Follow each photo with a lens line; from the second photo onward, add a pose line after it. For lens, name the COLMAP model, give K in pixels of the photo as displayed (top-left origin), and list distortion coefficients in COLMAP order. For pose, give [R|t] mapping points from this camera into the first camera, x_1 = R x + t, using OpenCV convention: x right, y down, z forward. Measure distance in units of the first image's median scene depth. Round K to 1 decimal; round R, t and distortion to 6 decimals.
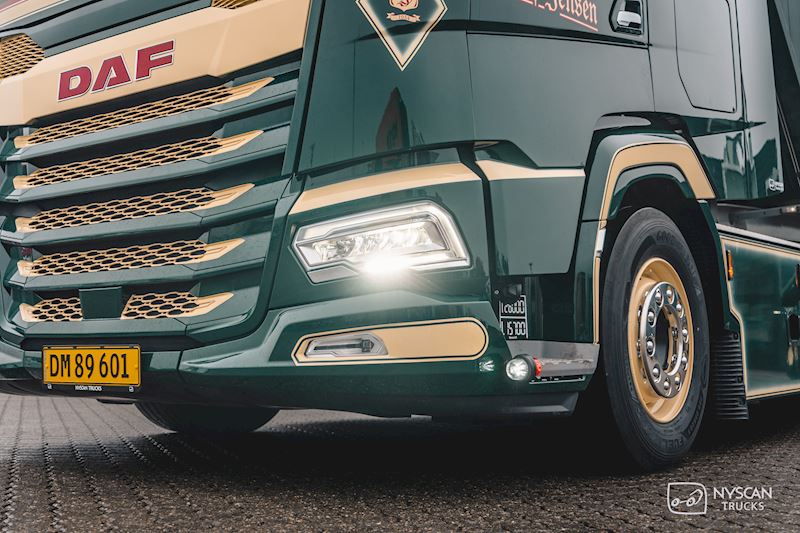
lens RADIAL K [[949.8, 0, 400.0], [0, 949.8, 266.5], [0, 0, 1]] dist [-0.087424, 0.008236]
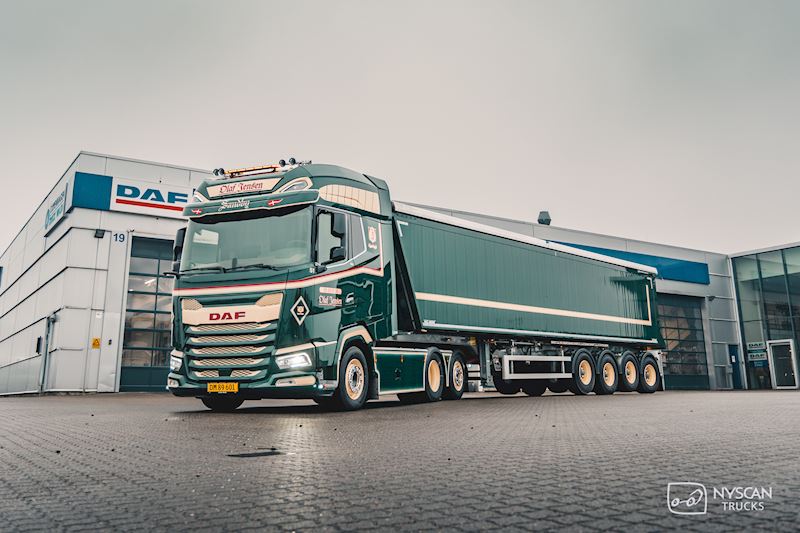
lens RADIAL K [[532.8, 0, 400.0], [0, 532.8, 266.5], [0, 0, 1]] dist [0.001814, 0.000082]
pose [[0.957998, 0.052354, 0.281955, -0.258921], [-0.019226, 0.992708, -0.119003, -0.165758], [-0.286129, 0.108584, 0.952019, -1.593615]]
